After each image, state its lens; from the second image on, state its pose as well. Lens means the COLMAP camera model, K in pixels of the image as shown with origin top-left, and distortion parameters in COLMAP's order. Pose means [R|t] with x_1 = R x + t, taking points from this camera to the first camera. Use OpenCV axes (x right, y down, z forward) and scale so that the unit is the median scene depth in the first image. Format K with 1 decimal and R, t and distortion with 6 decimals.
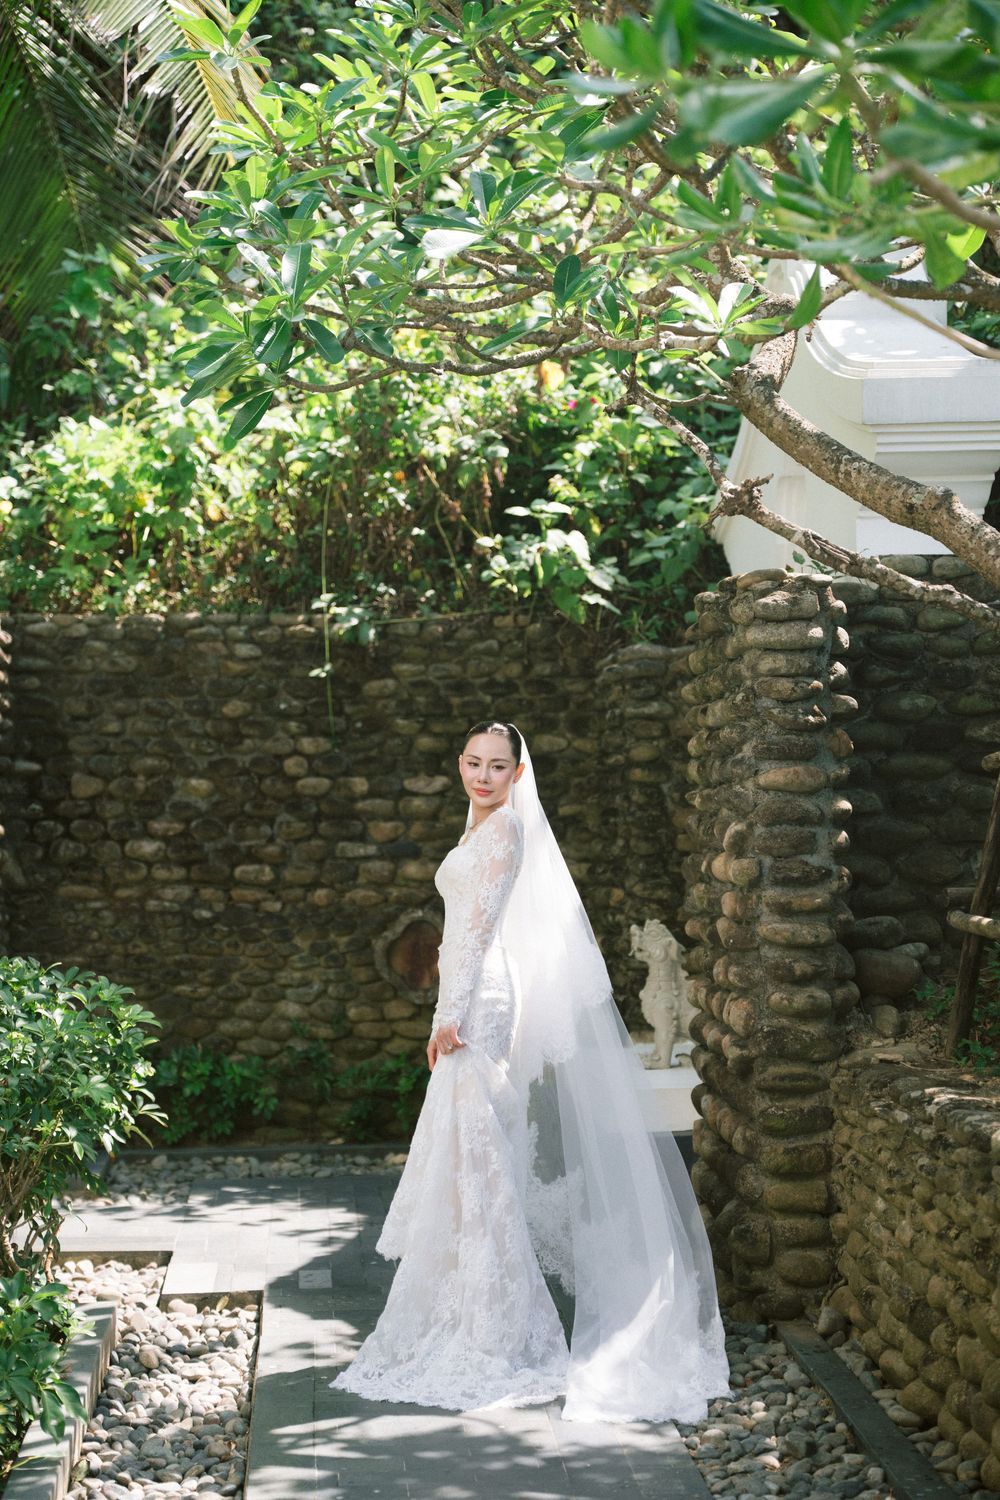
lens RADIAL K [[2646.9, 0, 500.0], [0, 2646.9, 750.0], [0, 0, 1]] dist [0.008598, 0.004017]
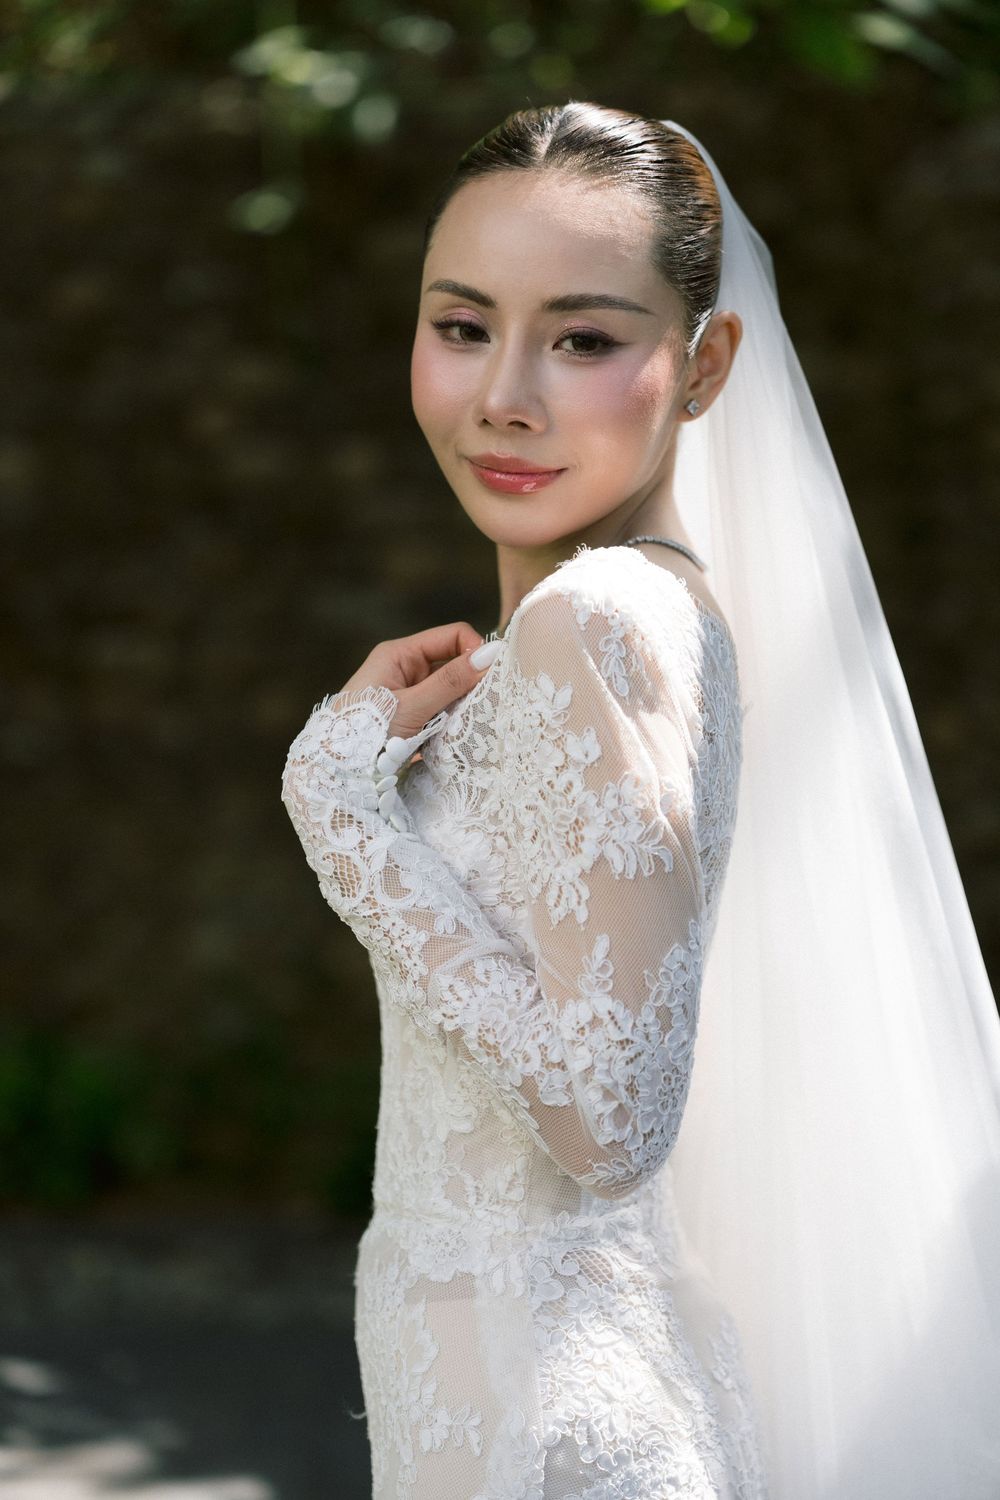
lens RADIAL K [[2844.0, 0, 500.0], [0, 2844.0, 750.0], [0, 0, 1]] dist [-0.040809, -0.466867]
pose [[0.997756, 0.009632, -0.066265, 0.005280], [-0.002303, 0.993951, 0.109799, 0.010165], [0.066922, -0.109400, 0.991742, 0.631097]]
